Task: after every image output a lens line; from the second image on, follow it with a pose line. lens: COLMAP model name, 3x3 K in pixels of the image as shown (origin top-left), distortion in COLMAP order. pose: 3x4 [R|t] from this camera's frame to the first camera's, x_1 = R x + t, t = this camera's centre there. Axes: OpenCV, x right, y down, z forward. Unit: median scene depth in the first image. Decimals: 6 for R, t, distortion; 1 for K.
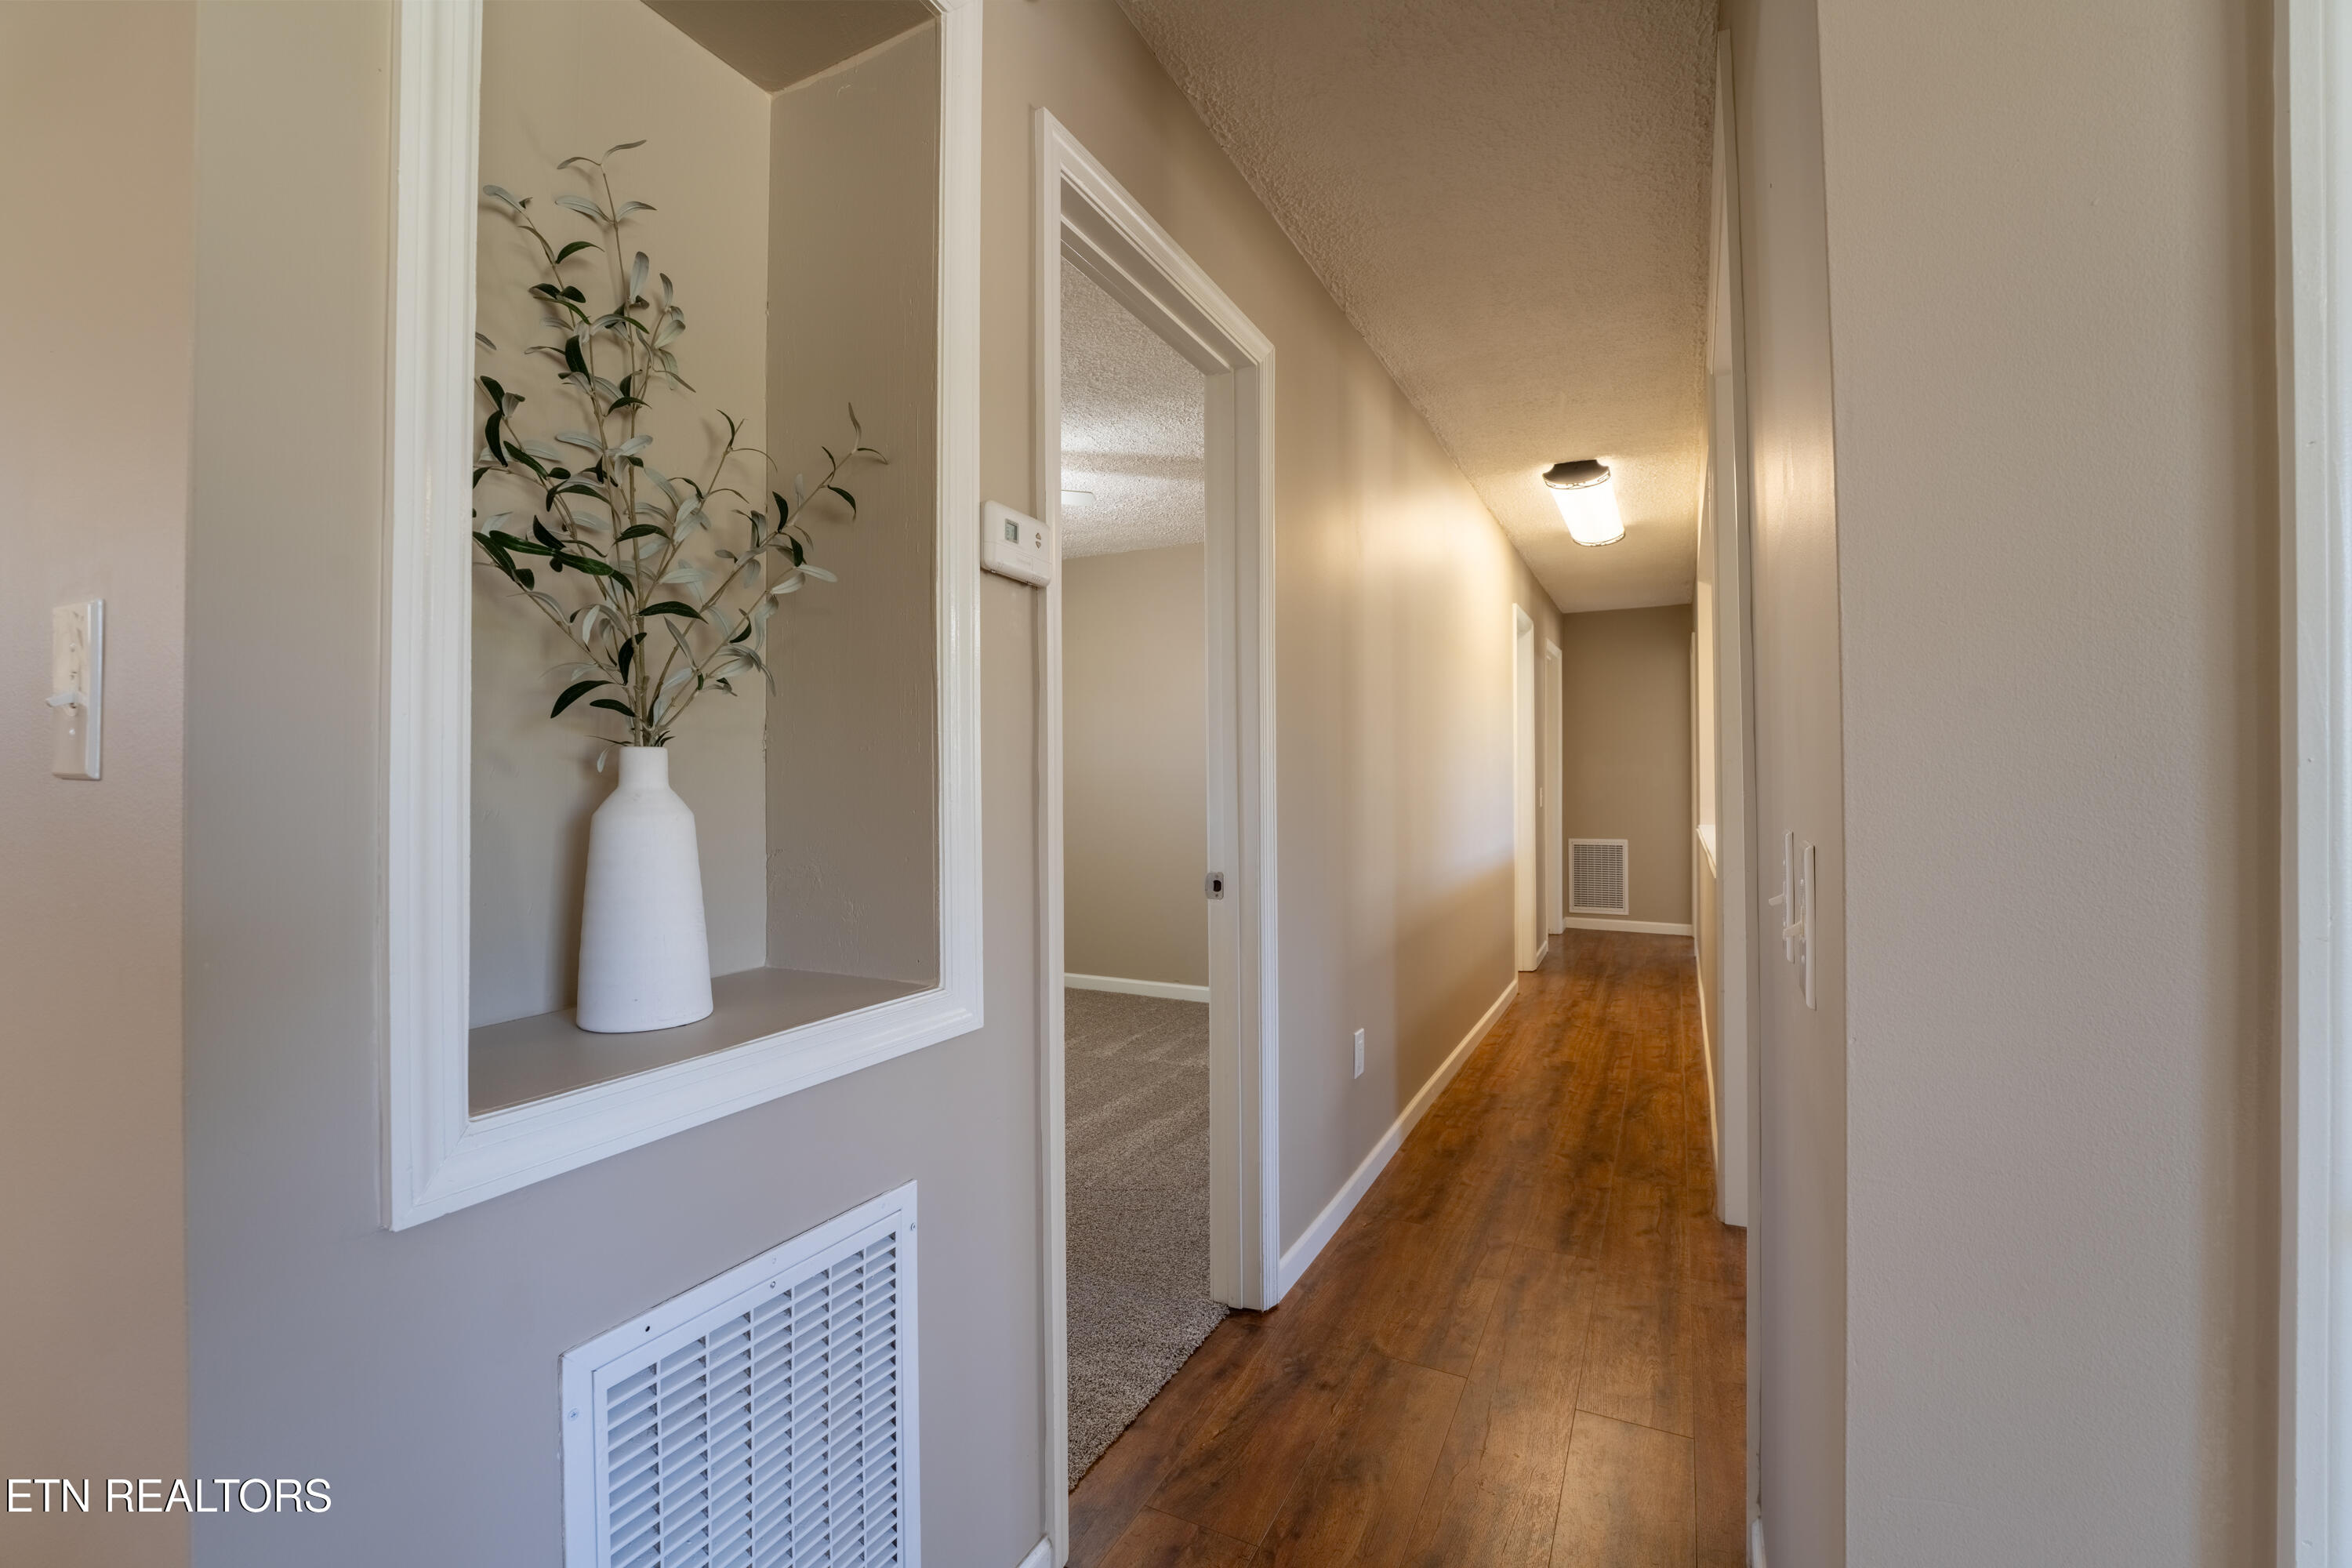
lens RADIAL K [[1011.8, 0, 1205.2], [0, 1011.8, 782.7], [0, 0, 1]] dist [-0.001211, -0.000214]
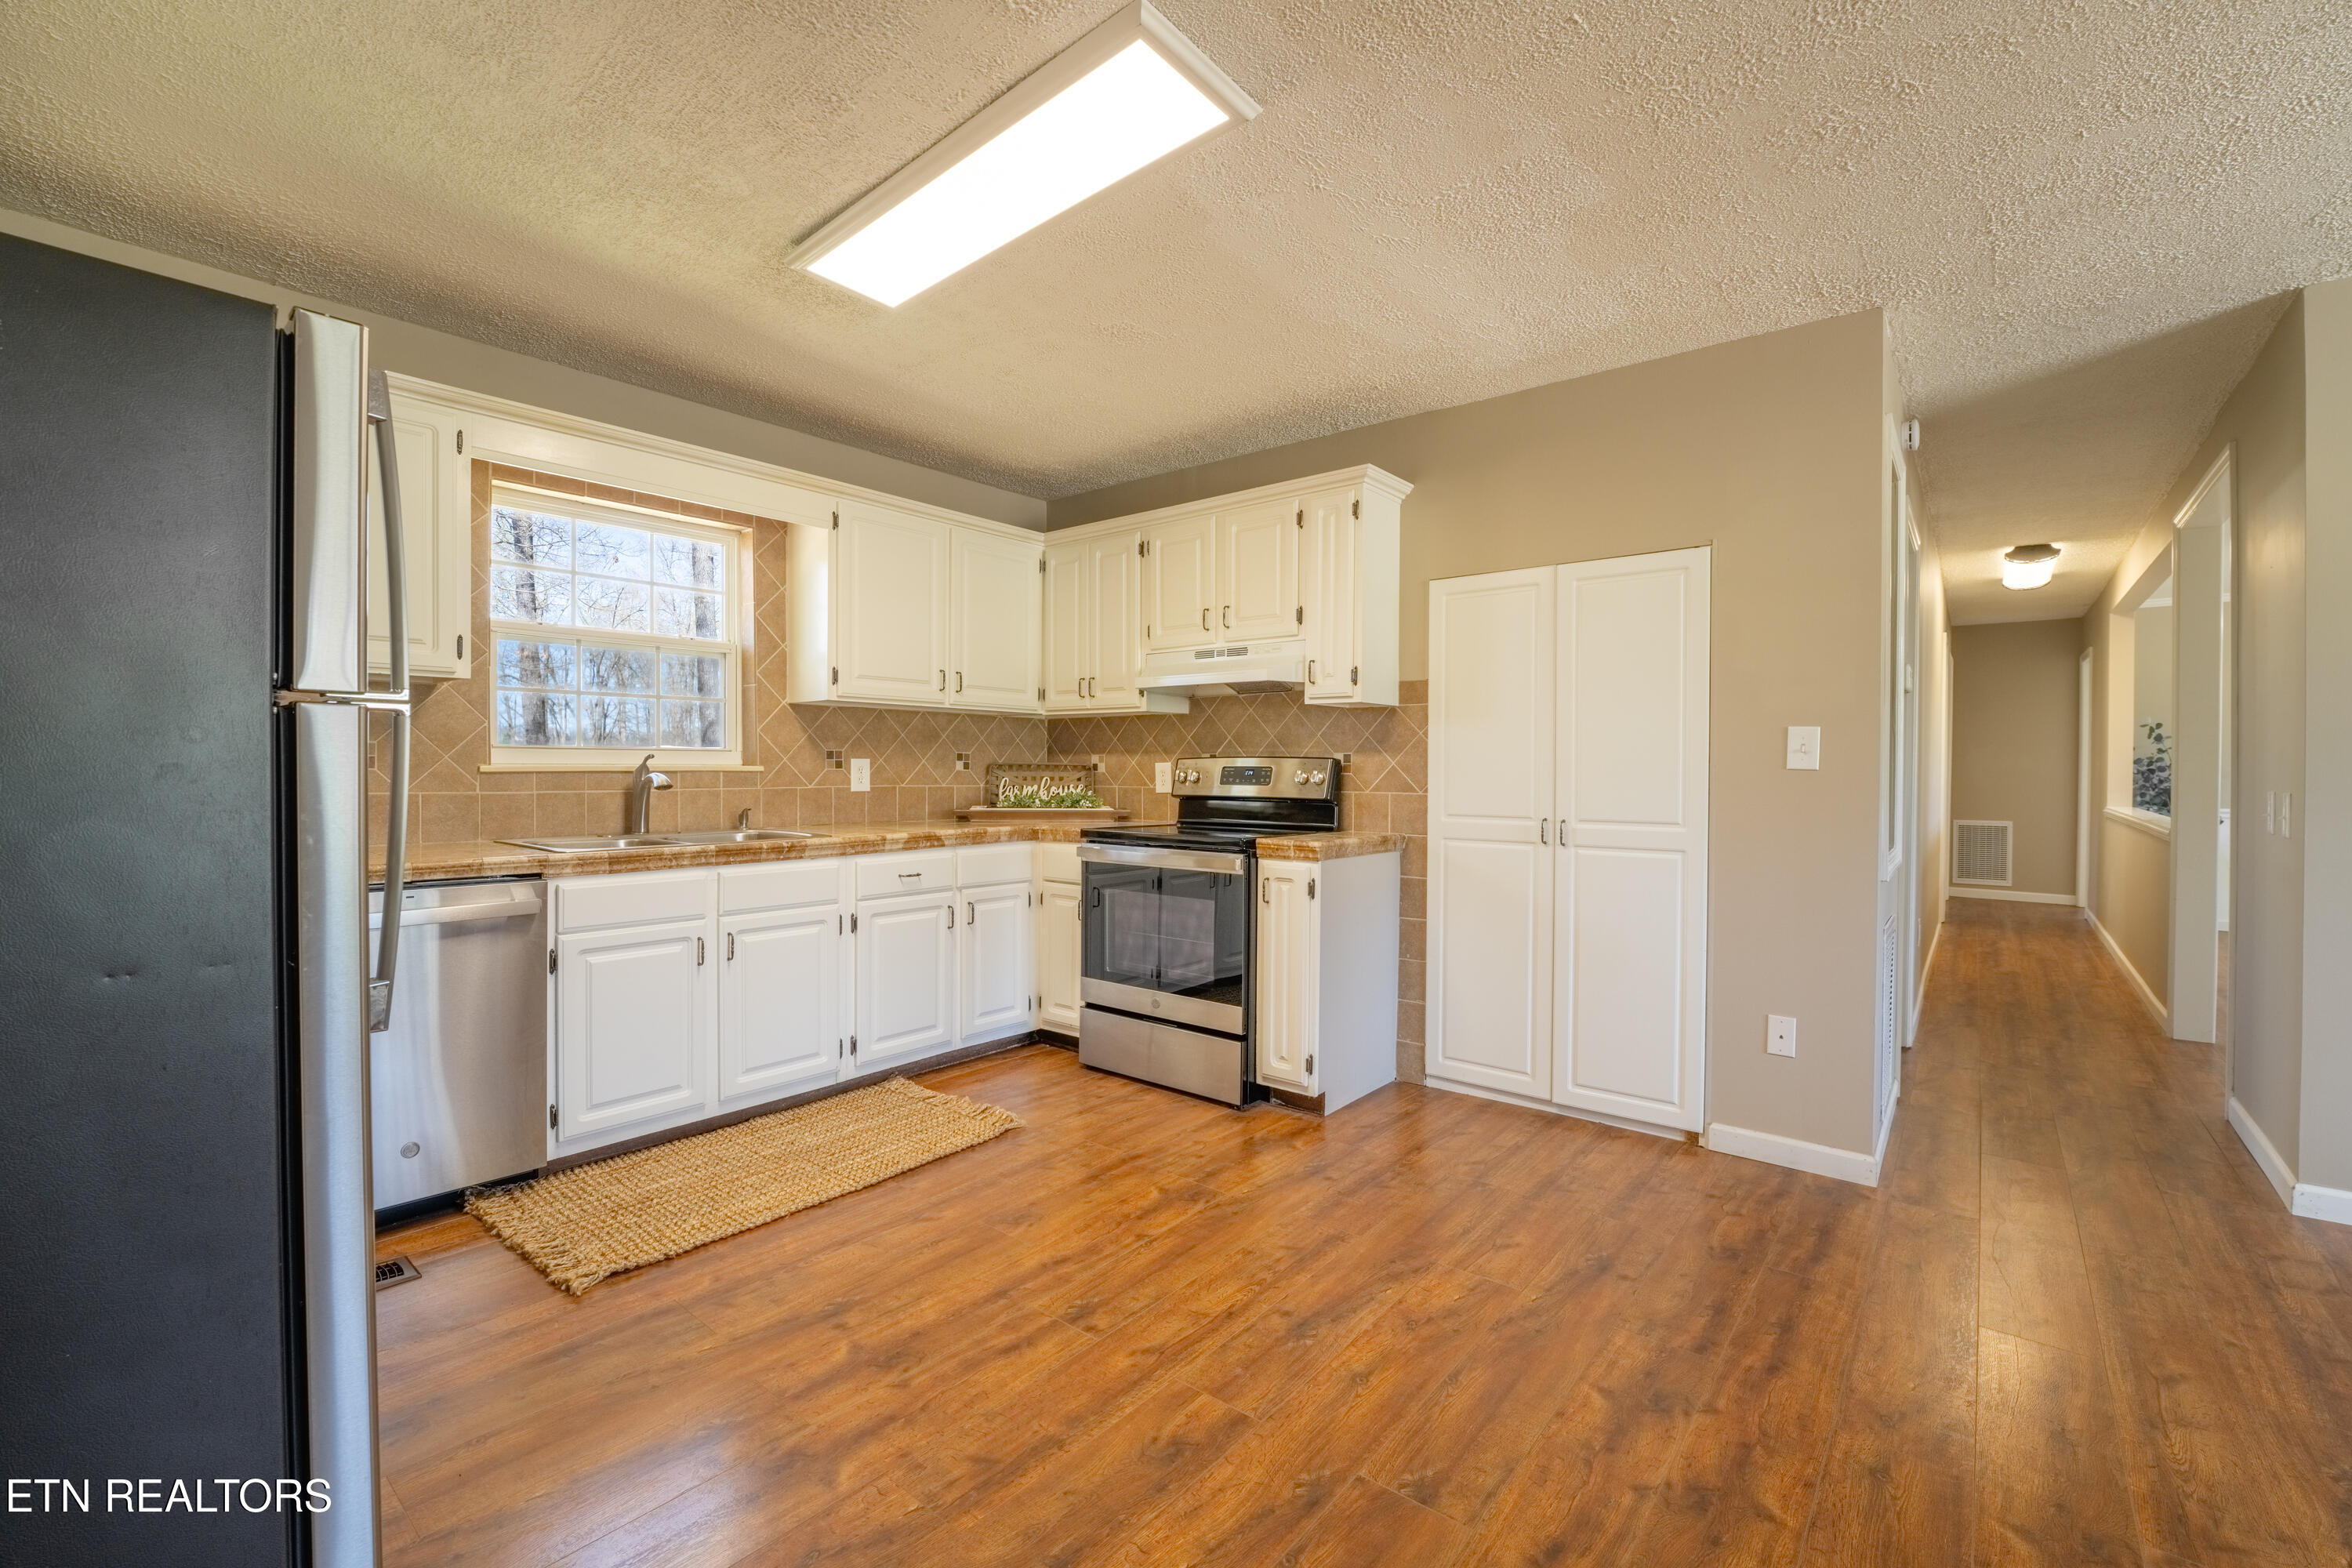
lens RADIAL K [[1011.8, 0, 1205.2], [0, 1011.8, 782.7], [0, 0, 1]] dist [-0.001211, -0.000214]
pose [[0.976807, 0.014659, -0.213621, -0.250289], [-0.010933, 0.999767, 0.018615, 0.000094], [0.213844, -0.015848, 0.976739, -0.346252]]
